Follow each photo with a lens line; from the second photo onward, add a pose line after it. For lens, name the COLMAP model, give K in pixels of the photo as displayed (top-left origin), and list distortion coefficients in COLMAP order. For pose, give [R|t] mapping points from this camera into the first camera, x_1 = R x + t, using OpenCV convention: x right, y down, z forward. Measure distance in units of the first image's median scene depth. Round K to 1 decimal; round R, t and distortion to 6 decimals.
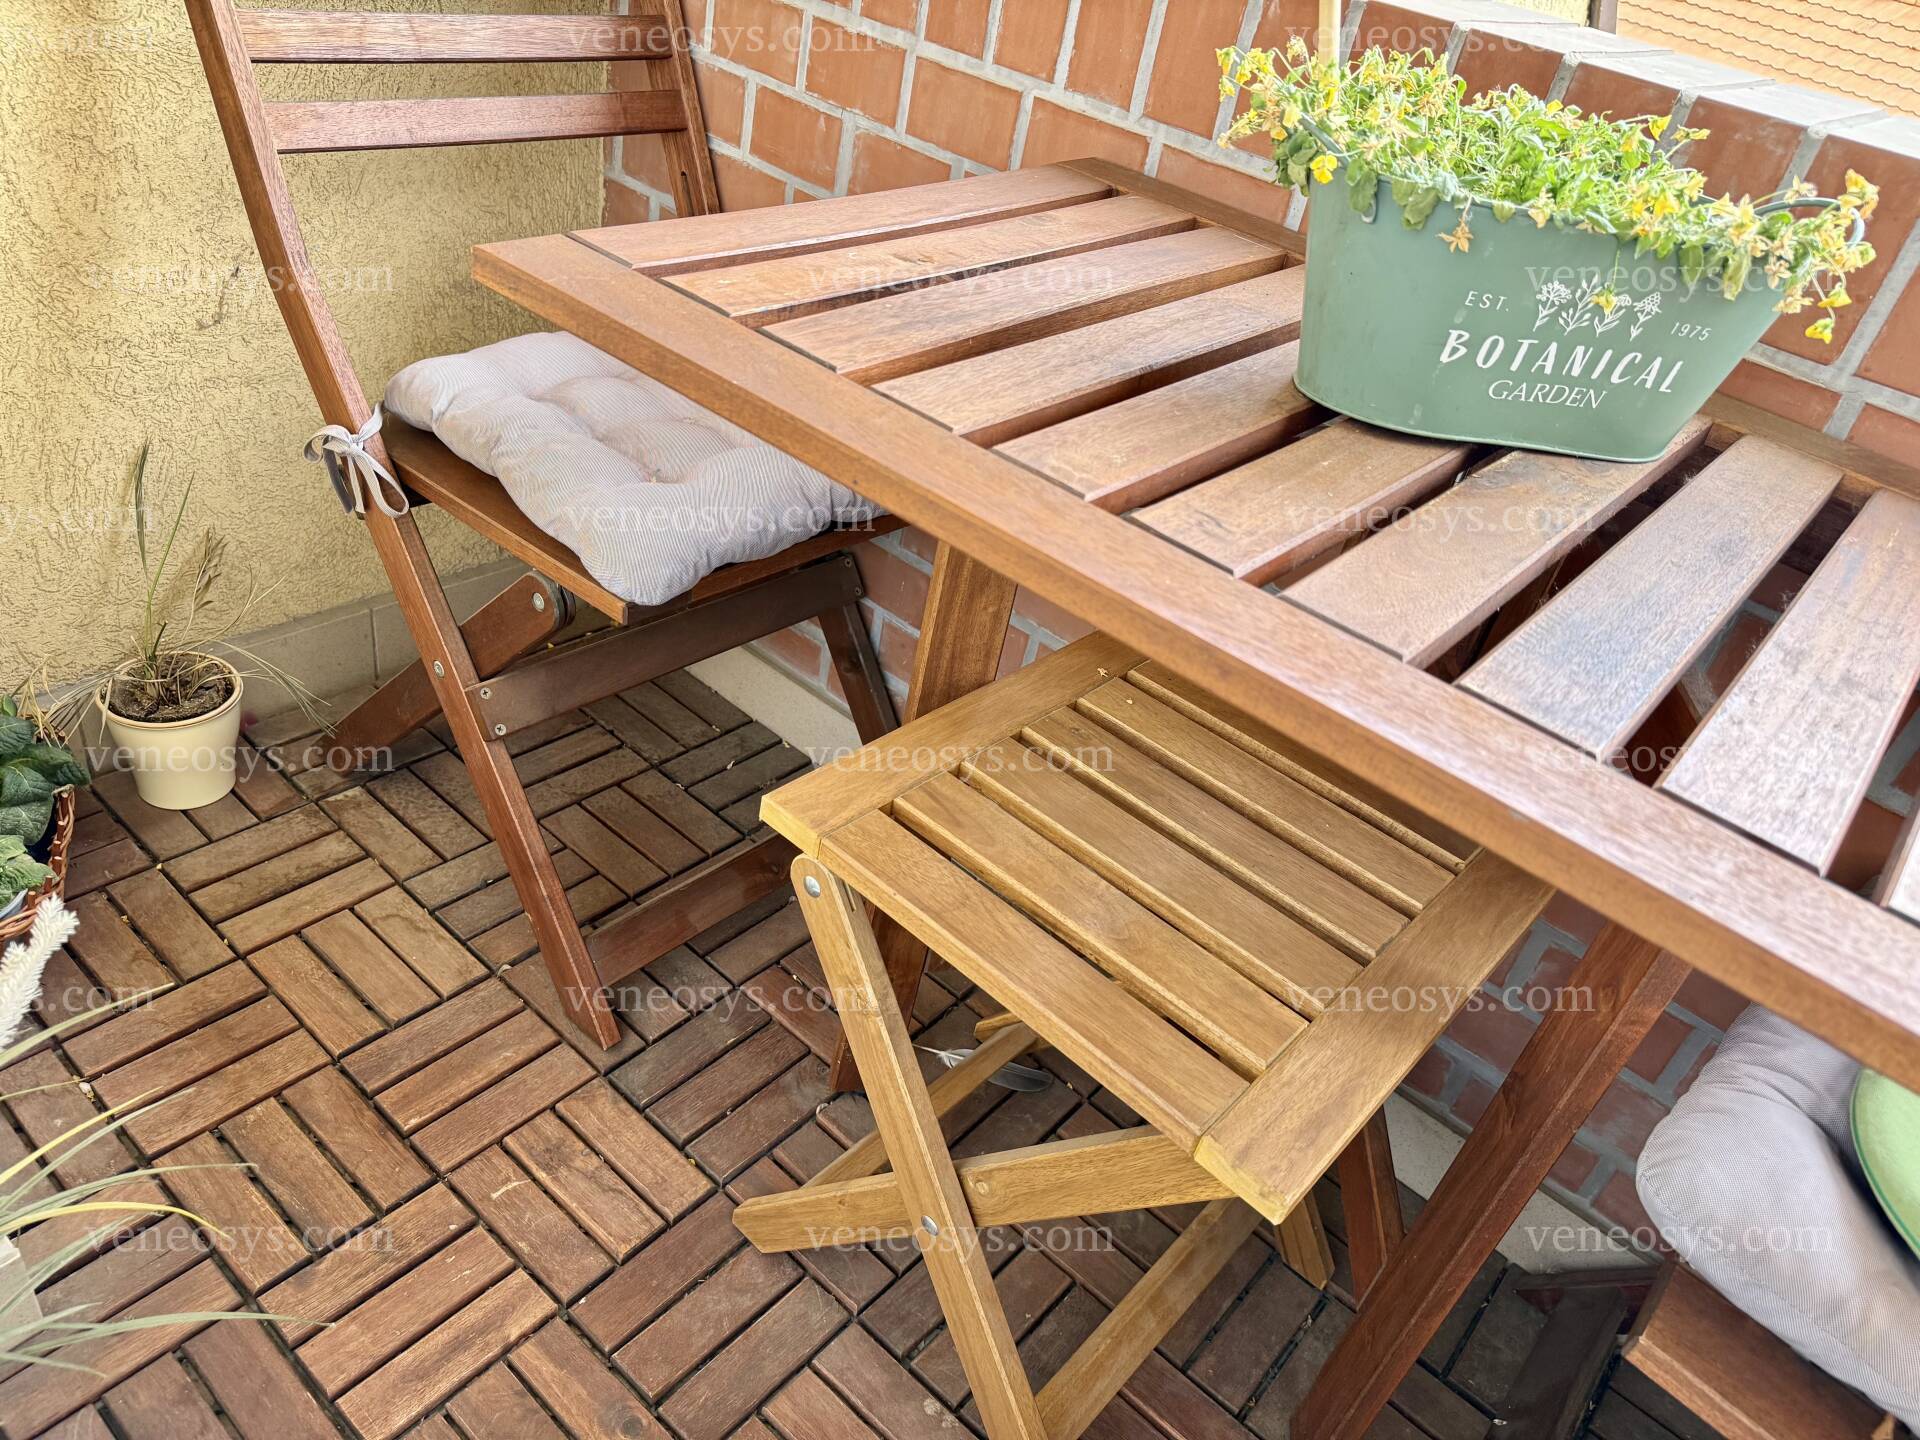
lens RADIAL K [[1349.6, 0, 962.9], [0, 1349.6, 726.5], [0, 0, 1]] dist [0.003040, -0.014163]
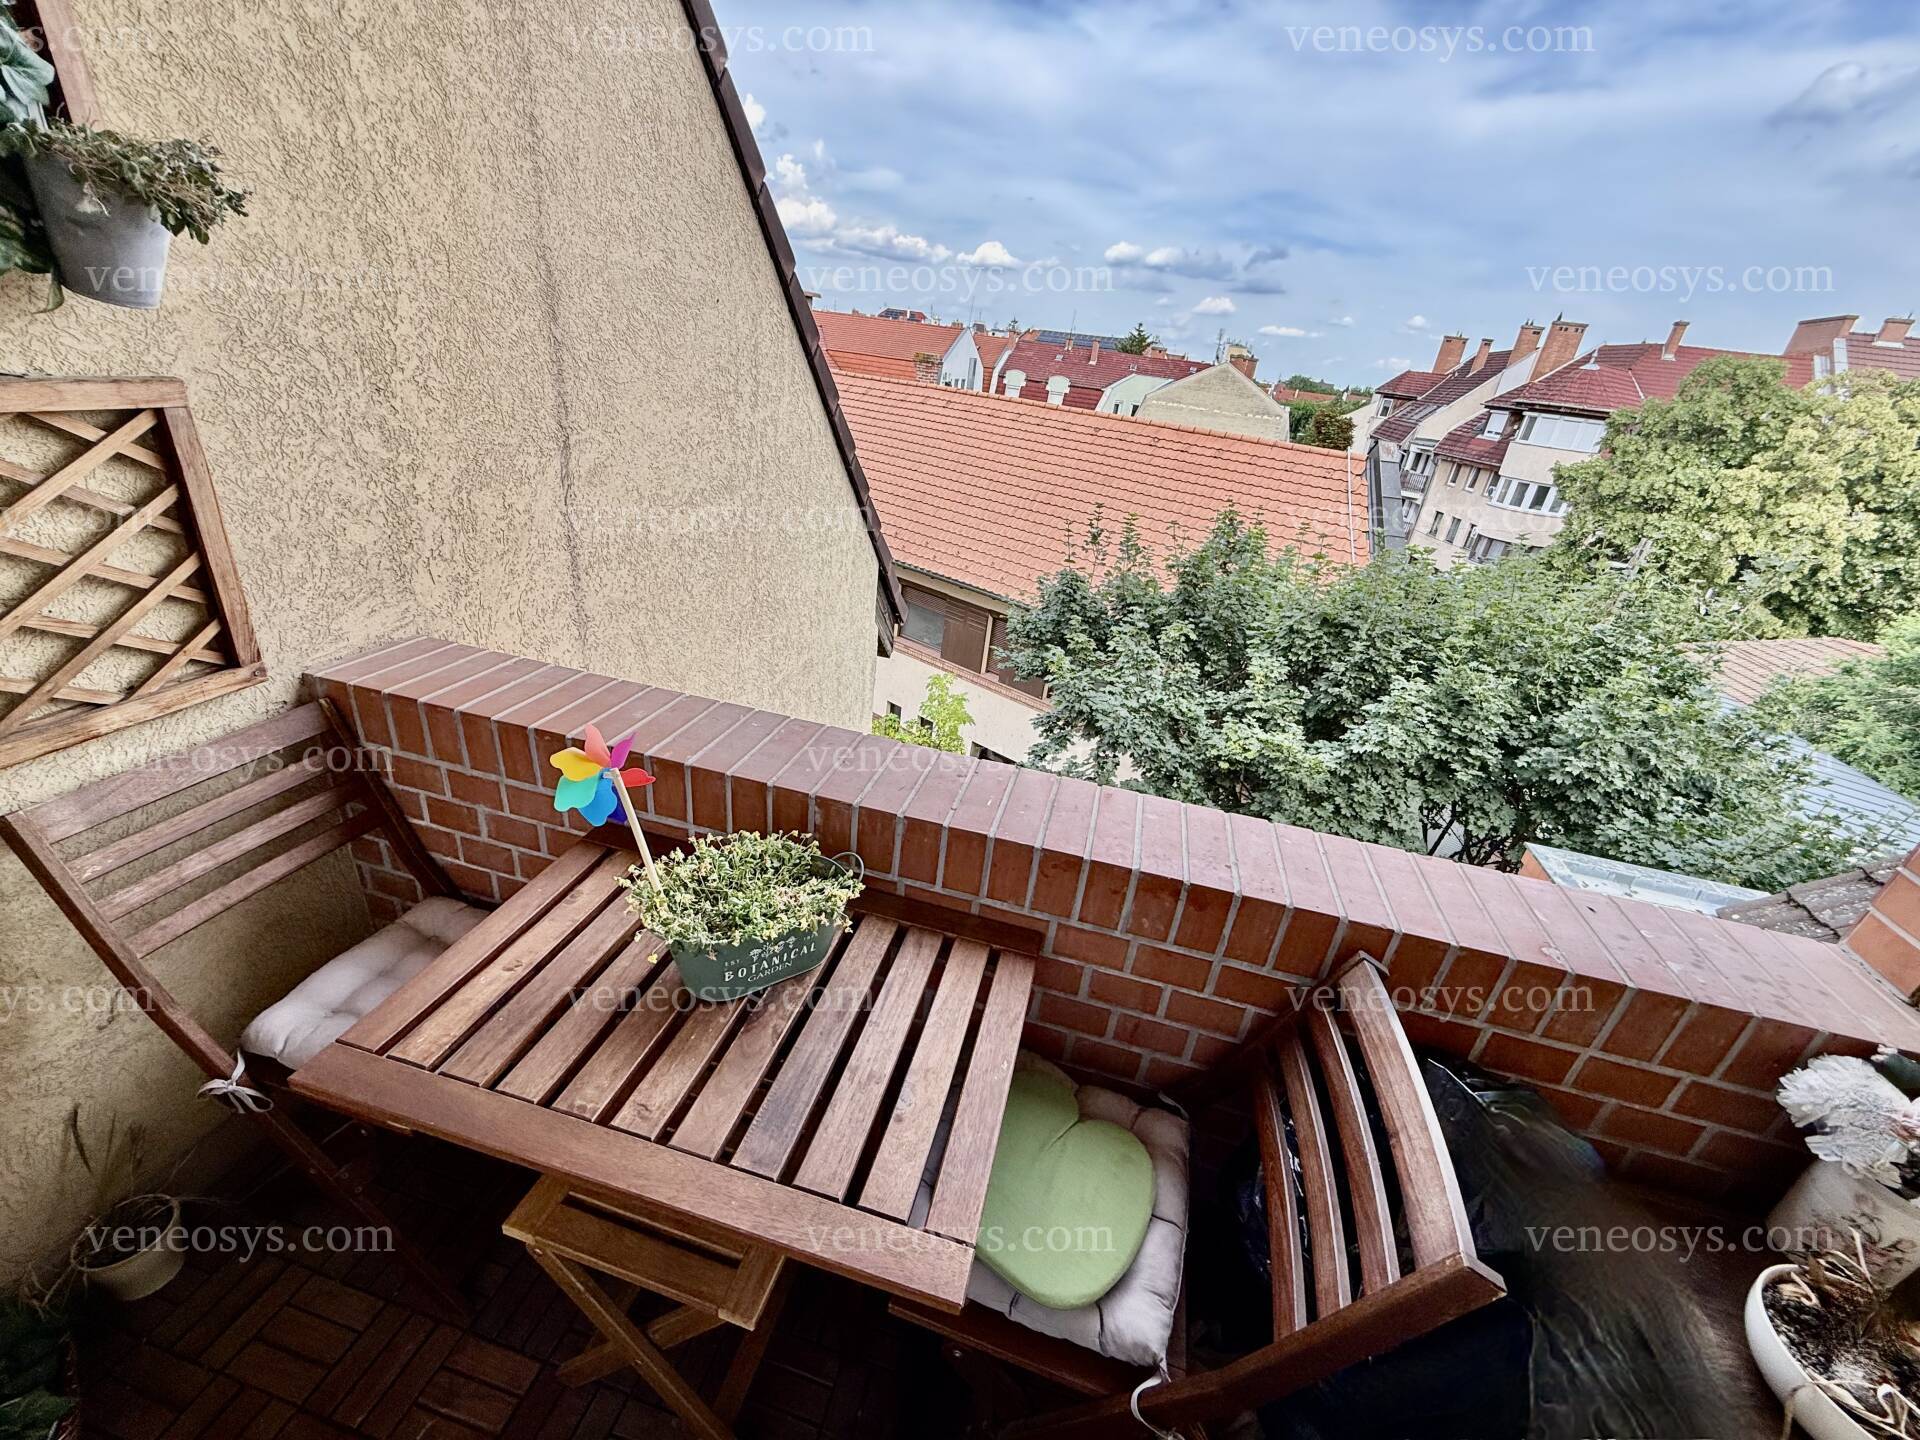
lens RADIAL K [[767.8, 0, 953.0], [0, 767.8, 722.2], [0, 0, 1]] dist [0.002197, 0.000951]
pose [[0.899514, -0.264083, 0.348045, 0.202911], [0.298019, 0.953411, -0.046811, -0.311648], [-0.319468, 0.145831, 0.936308, -0.378659]]
